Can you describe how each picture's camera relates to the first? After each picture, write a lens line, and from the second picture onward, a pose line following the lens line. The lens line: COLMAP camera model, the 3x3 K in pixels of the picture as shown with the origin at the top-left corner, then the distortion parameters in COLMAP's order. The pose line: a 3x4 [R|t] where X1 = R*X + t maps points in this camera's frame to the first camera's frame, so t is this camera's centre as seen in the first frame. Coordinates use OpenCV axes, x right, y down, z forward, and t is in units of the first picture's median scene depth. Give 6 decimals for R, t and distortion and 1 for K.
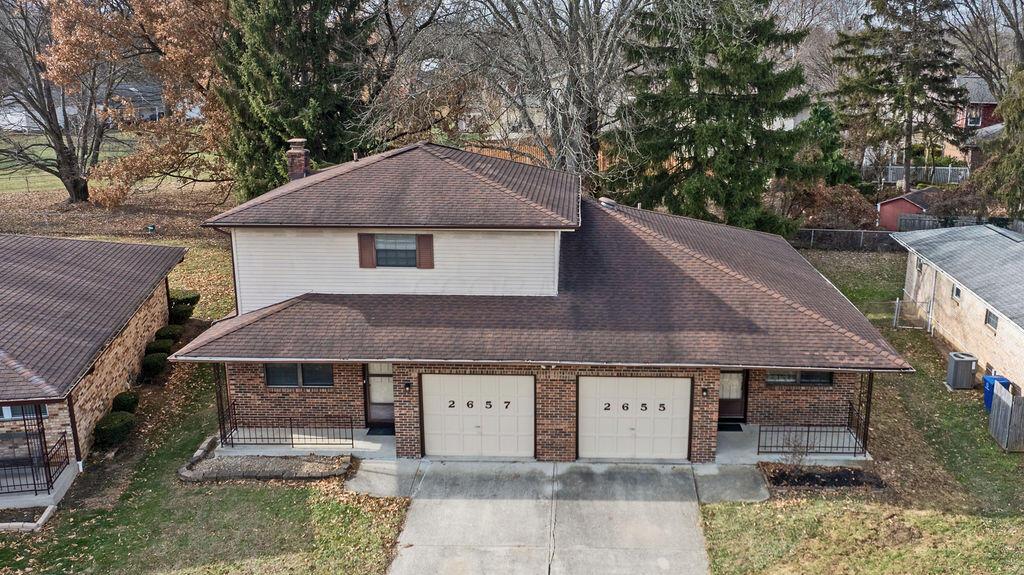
lens RADIAL K [[876.4, 0, 571.3], [0, 876.4, 292.7], [0, 0, 1]] dist [-0.009056, -0.010182]
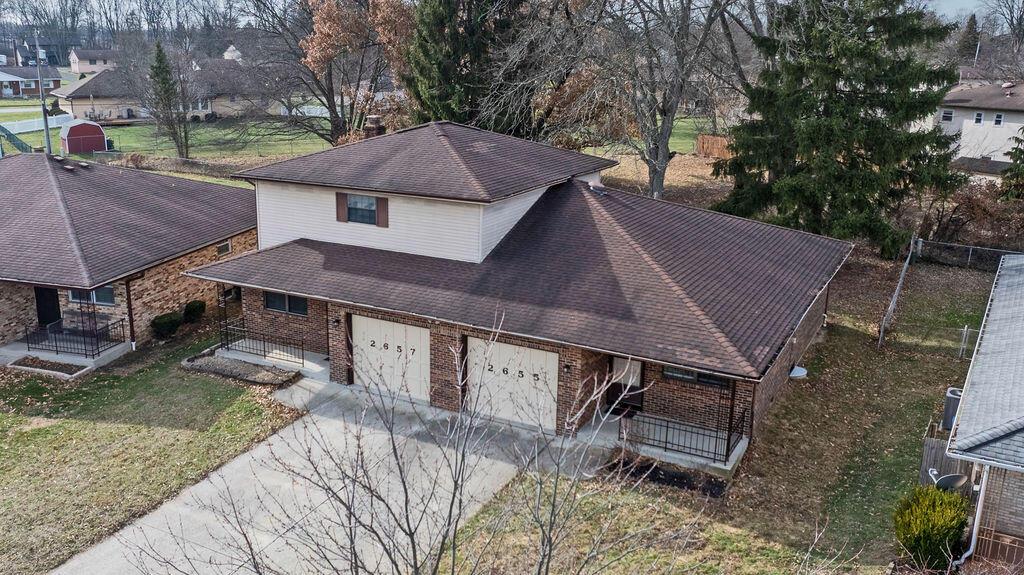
lens RADIAL K [[837.8, 0, 512.0], [0, 837.8, 287.5], [0, 0, 1]] dist [0.000775, -0.003830]
pose [[0.896627, 0.126302, -0.424391, 0.490924], [-0.123385, 0.991760, 0.034473, -0.007767], [0.425248, 0.021454, 0.904822, 0.071092]]
